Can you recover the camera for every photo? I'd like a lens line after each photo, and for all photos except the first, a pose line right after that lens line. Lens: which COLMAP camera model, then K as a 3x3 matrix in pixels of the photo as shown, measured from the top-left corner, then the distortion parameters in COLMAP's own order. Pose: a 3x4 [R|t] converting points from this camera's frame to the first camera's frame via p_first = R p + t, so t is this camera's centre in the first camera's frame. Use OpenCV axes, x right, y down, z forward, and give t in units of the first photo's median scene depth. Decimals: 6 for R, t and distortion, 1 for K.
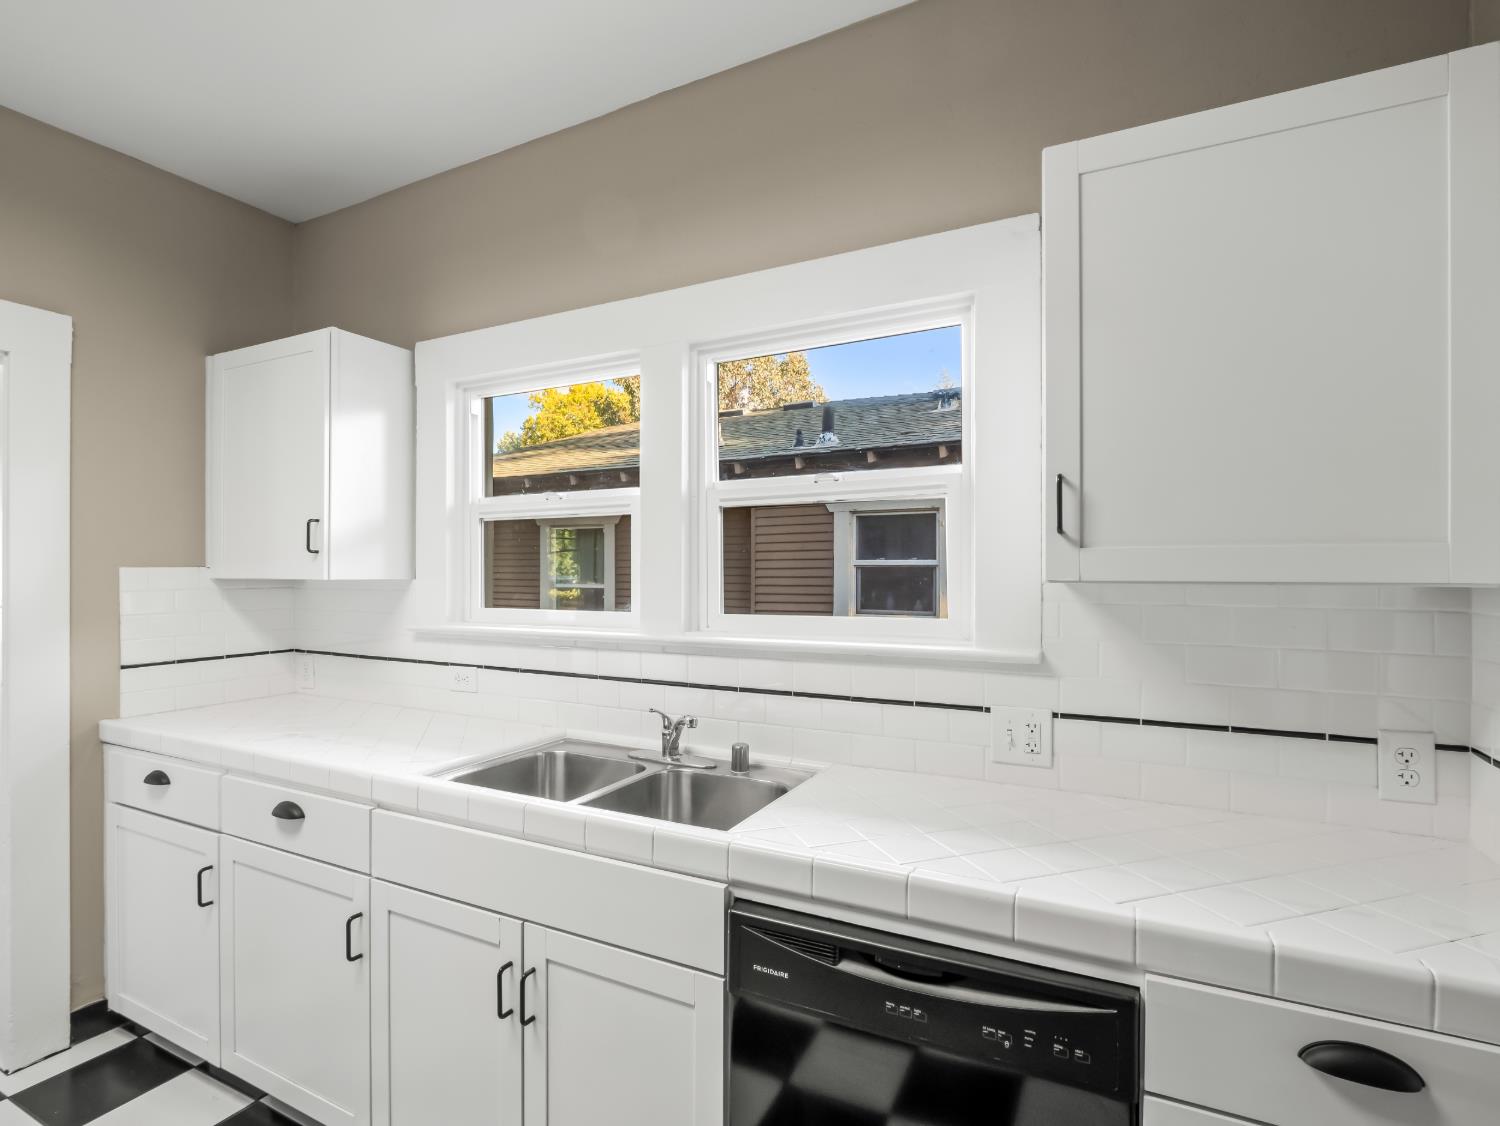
lens RADIAL K [[747.3, 0, 749.2], [0, 747.3, 571.8], [0, 0, 1]] dist [-0.011364, -0.000390]
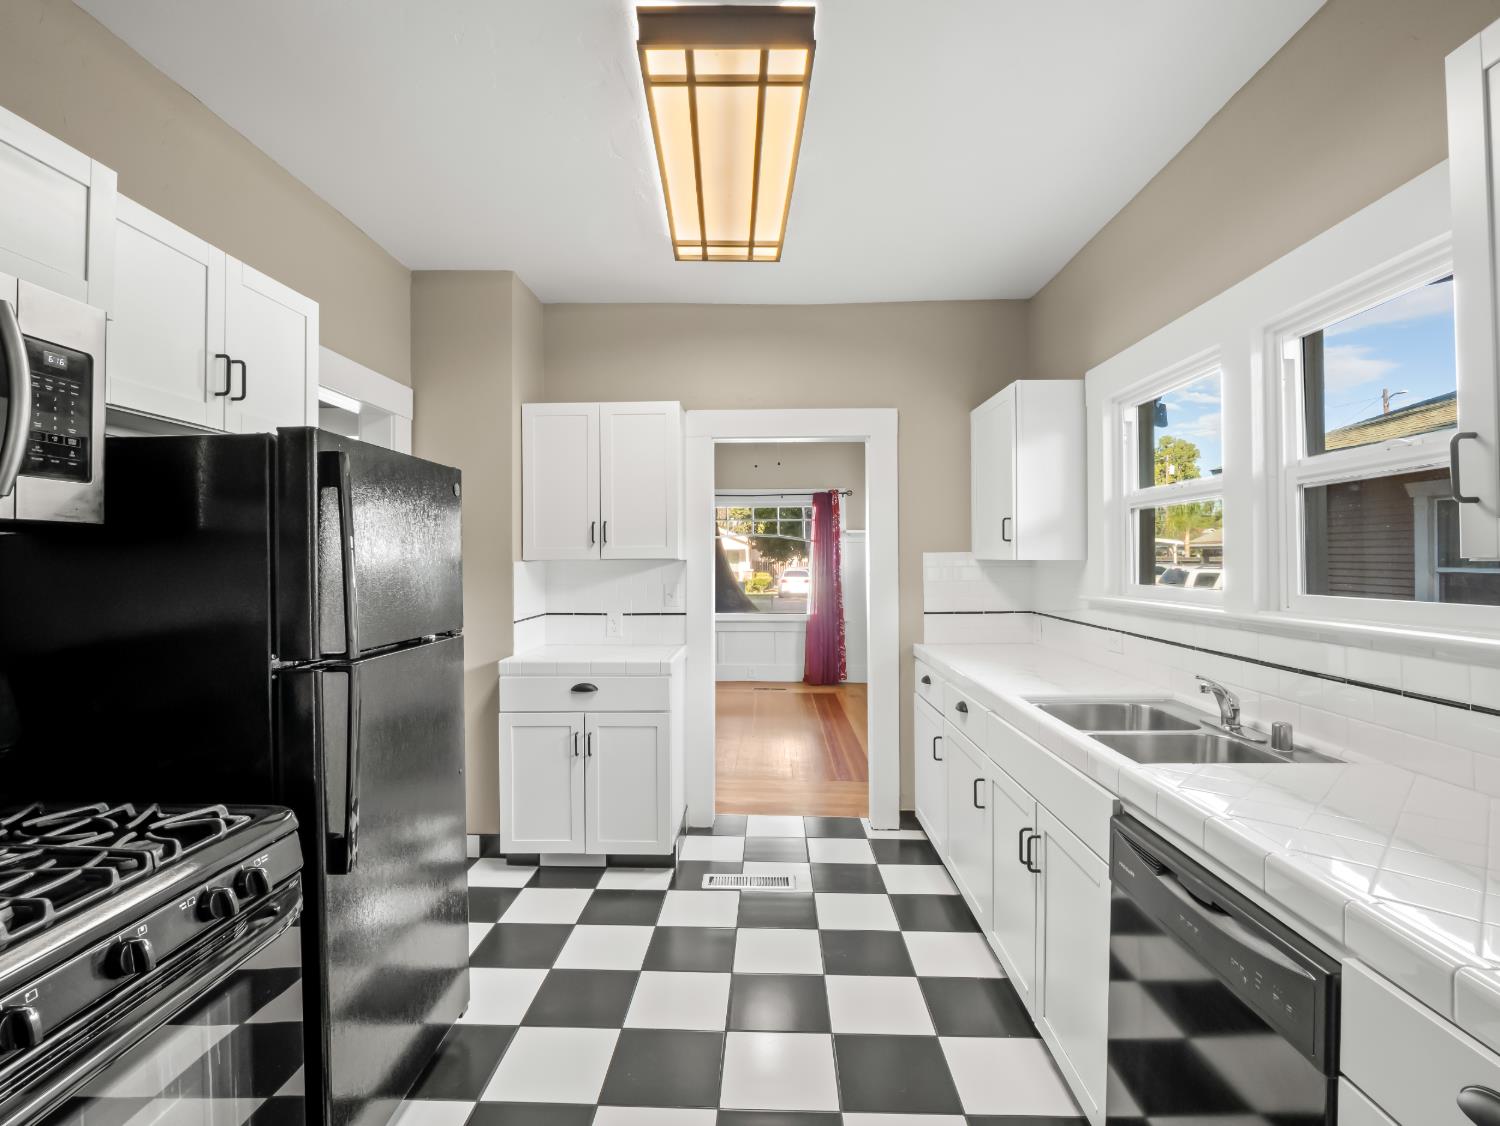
lens RADIAL K [[714.4, 0, 750.6], [0, 714.4, 557.7], [0, 0, 1]] dist [0.000764, 0.000551]
pose [[0.441896, -0.002629, -0.897062, 0.478492], [0.004547, 0.999989, -0.000690, 0.005416], [0.897055, -0.003774, 0.441903, -0.057762]]
